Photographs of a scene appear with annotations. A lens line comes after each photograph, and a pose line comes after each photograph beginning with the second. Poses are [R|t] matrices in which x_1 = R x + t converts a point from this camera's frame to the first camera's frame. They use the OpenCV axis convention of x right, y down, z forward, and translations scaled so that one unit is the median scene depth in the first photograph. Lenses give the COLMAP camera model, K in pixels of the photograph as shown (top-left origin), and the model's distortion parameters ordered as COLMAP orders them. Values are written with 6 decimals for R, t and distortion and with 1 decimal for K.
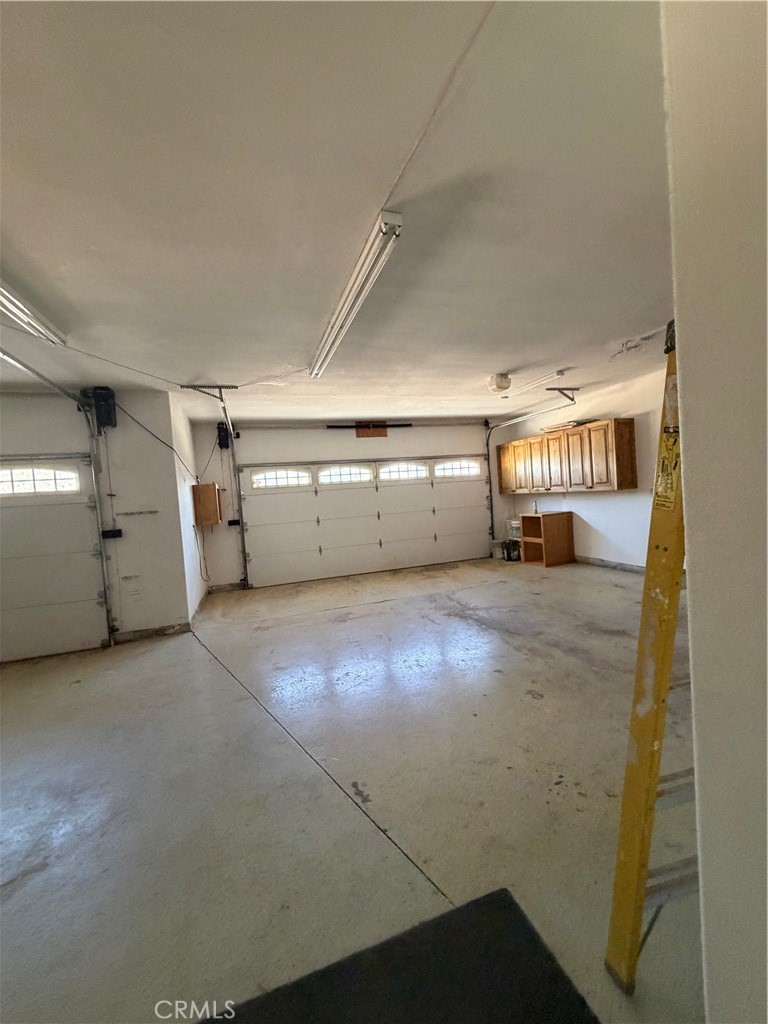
lens RADIAL K [[407.3, 0, 385.4], [0, 407.3, 508.2], [0, 0, 1]] dist [0.001252, 0.000367]
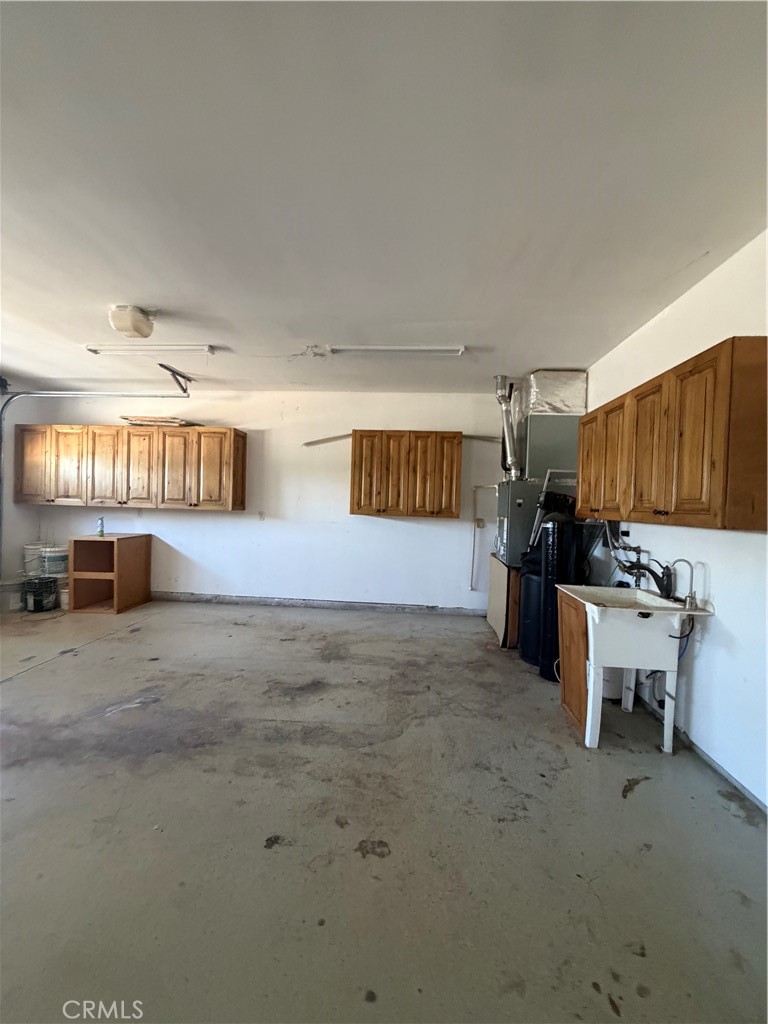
lens RADIAL K [[407.3, 0, 385.4], [0, 407.3, 508.2], [0, 0, 1]] dist [0.001252, 0.000367]
pose [[0.385492, 0.072945, 0.919823, -0.083768], [-0.023228, 0.997321, -0.069356, 0.002415], [-0.922419, 0.005371, 0.386154, 0.306450]]
